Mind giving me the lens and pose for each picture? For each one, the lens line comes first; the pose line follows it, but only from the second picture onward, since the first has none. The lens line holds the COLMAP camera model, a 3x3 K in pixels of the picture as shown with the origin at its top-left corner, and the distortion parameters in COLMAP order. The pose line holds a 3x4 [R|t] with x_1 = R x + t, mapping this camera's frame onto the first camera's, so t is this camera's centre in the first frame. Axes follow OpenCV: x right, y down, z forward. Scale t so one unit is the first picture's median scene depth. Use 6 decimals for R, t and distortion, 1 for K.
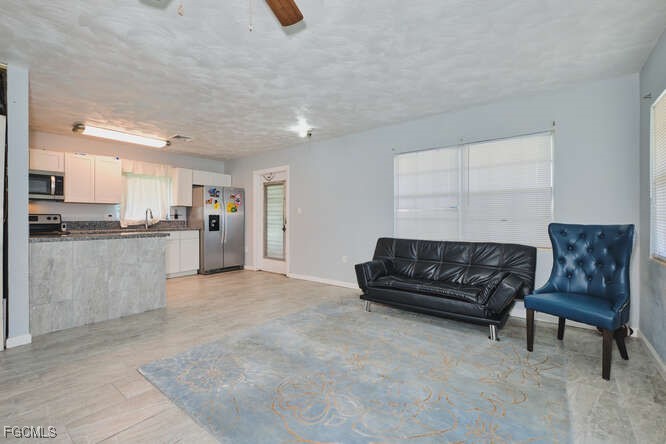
lens RADIAL K [[292.2, 0, 329.1], [0, 292.2, 220.4], [0, 0, 1]] dist [-0.001751, -0.000585]
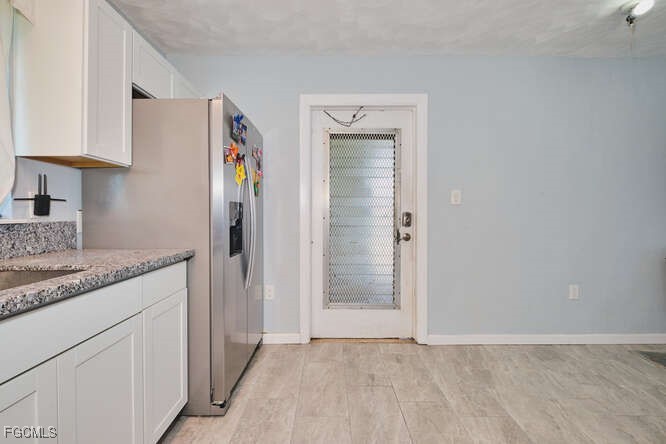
lens RADIAL K [[292.2, 0, 329.1], [0, 292.2, 220.4], [0, 0, 1]] dist [-0.001751, -0.000585]
pose [[0.779806, -0.013115, 0.625884, -0.747233], [0.002808, 0.999844, 0.017452, -0.007188], [-0.626015, -0.011851, 0.779721, 1.033330]]
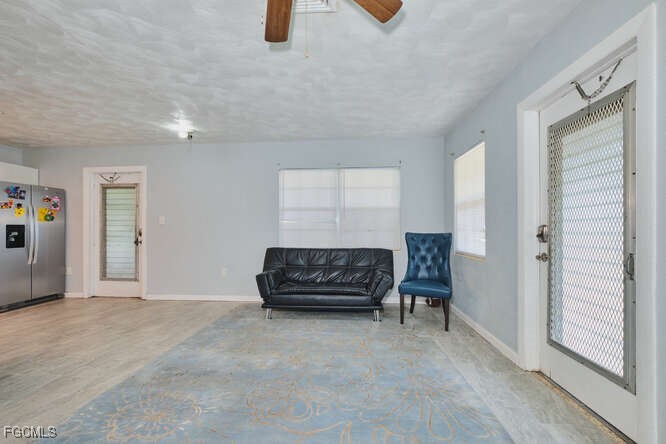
lens RADIAL K [[291.9, 0, 329.6], [0, 291.9, 228.4], [0, 0, 1]] dist [-0.001332, -0.000583]
pose [[0.831398, -0.000271, 0.555677, -0.230338], [0.005125, 0.999961, -0.007181, -0.001565], [-0.555654, 0.008818, 0.831367, 0.016578]]
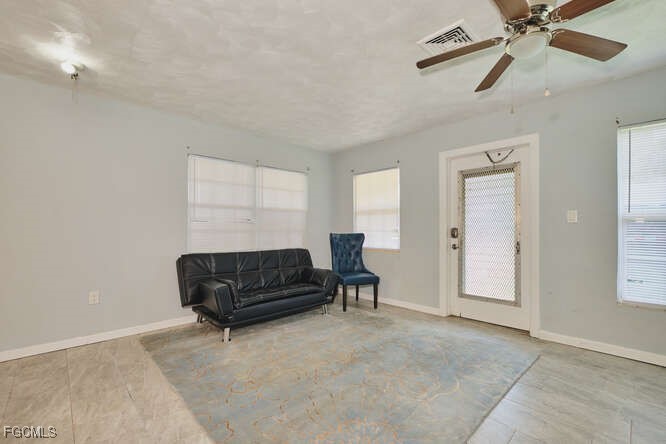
lens RADIAL K [[291.9, 0, 329.6], [0, 291.9, 228.4], [0, 0, 1]] dist [-0.001332, -0.000583]
pose [[0.153991, 0.006352, 0.988052, -0.573855], [0.006437, 0.999952, -0.007431, -0.003428], [-0.988051, 0.007505, 0.153942, 0.505200]]
